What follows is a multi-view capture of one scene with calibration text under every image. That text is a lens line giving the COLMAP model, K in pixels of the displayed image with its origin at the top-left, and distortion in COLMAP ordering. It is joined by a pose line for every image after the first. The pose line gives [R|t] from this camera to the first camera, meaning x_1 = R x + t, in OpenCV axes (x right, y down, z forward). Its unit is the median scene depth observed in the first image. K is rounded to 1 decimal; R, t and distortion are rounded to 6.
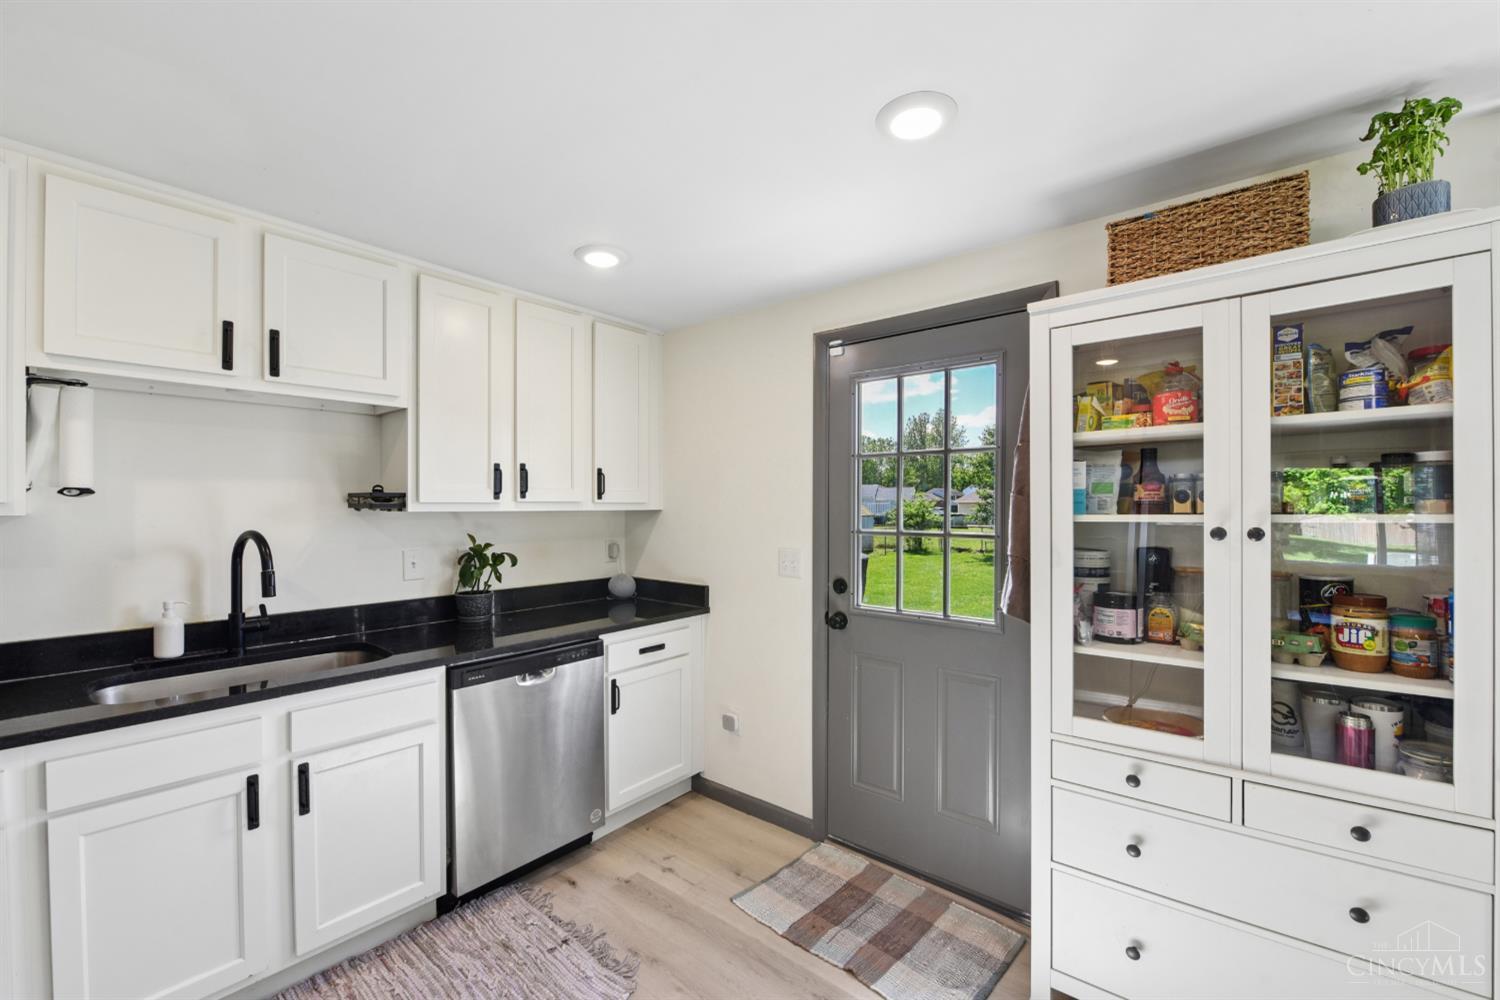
lens RADIAL K [[608.3, 0, 756.3], [0, 608.3, 506.3], [0, 0, 1]] dist [-0.017032, -0.000078]
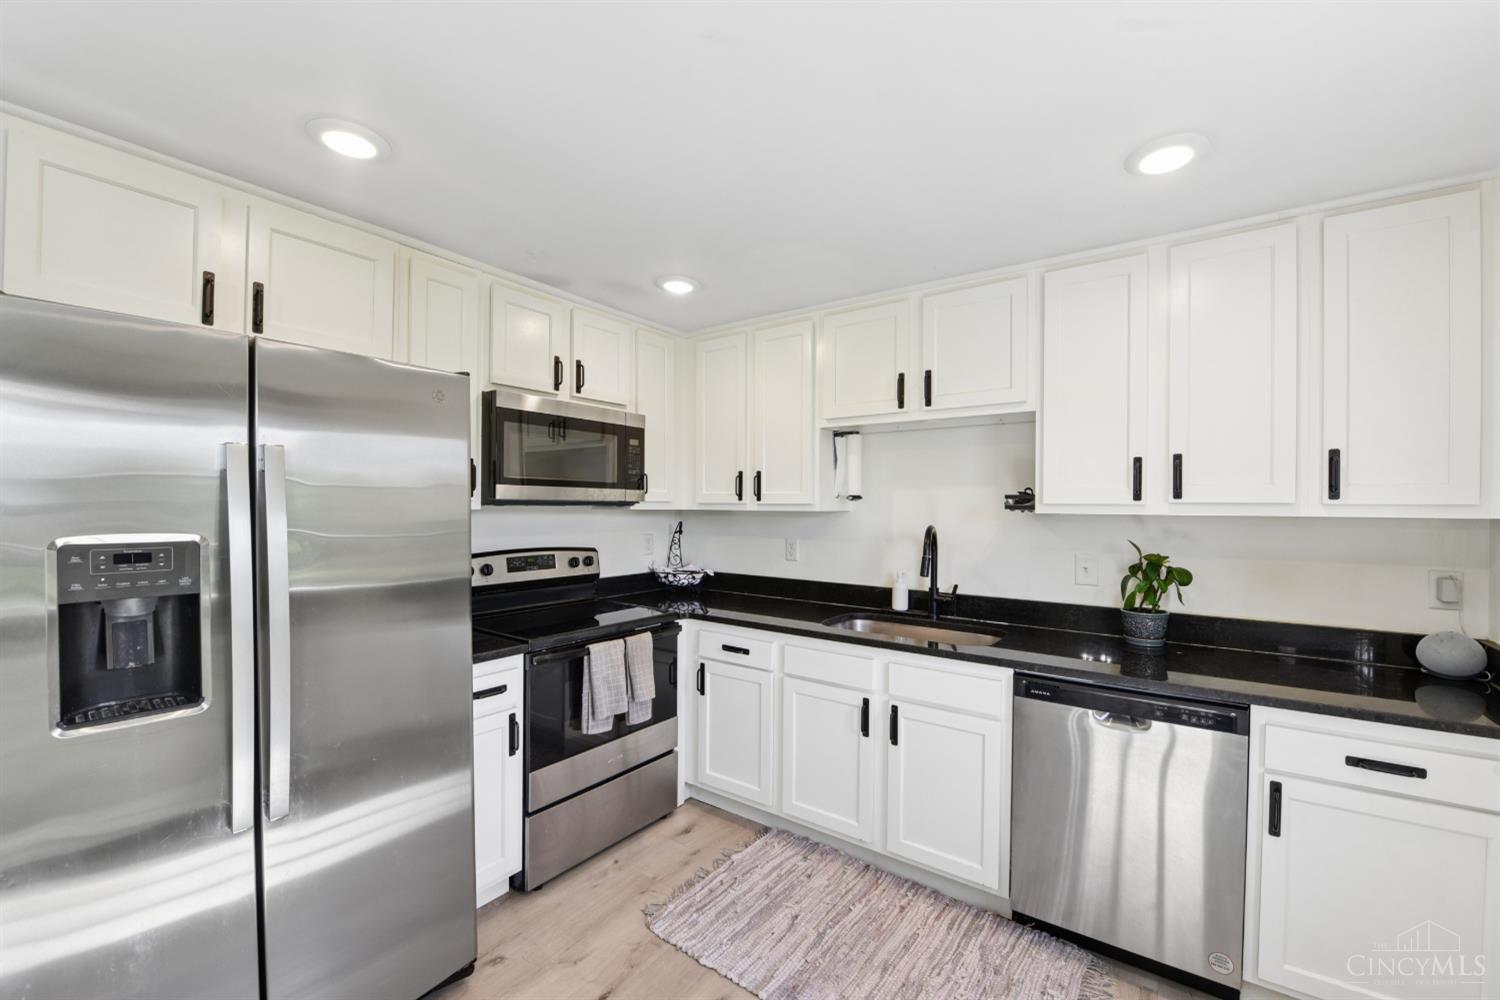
lens RADIAL K [[608.3, 0, 756.3], [0, 608.3, 506.3], [0, 0, 1]] dist [-0.017032, -0.000078]
pose [[0.062330, 0.003083, -0.998051, 0.480532], [-0.006777, 0.999973, 0.002666, -0.003003], [0.998033, 0.006597, 0.062349, 0.558972]]
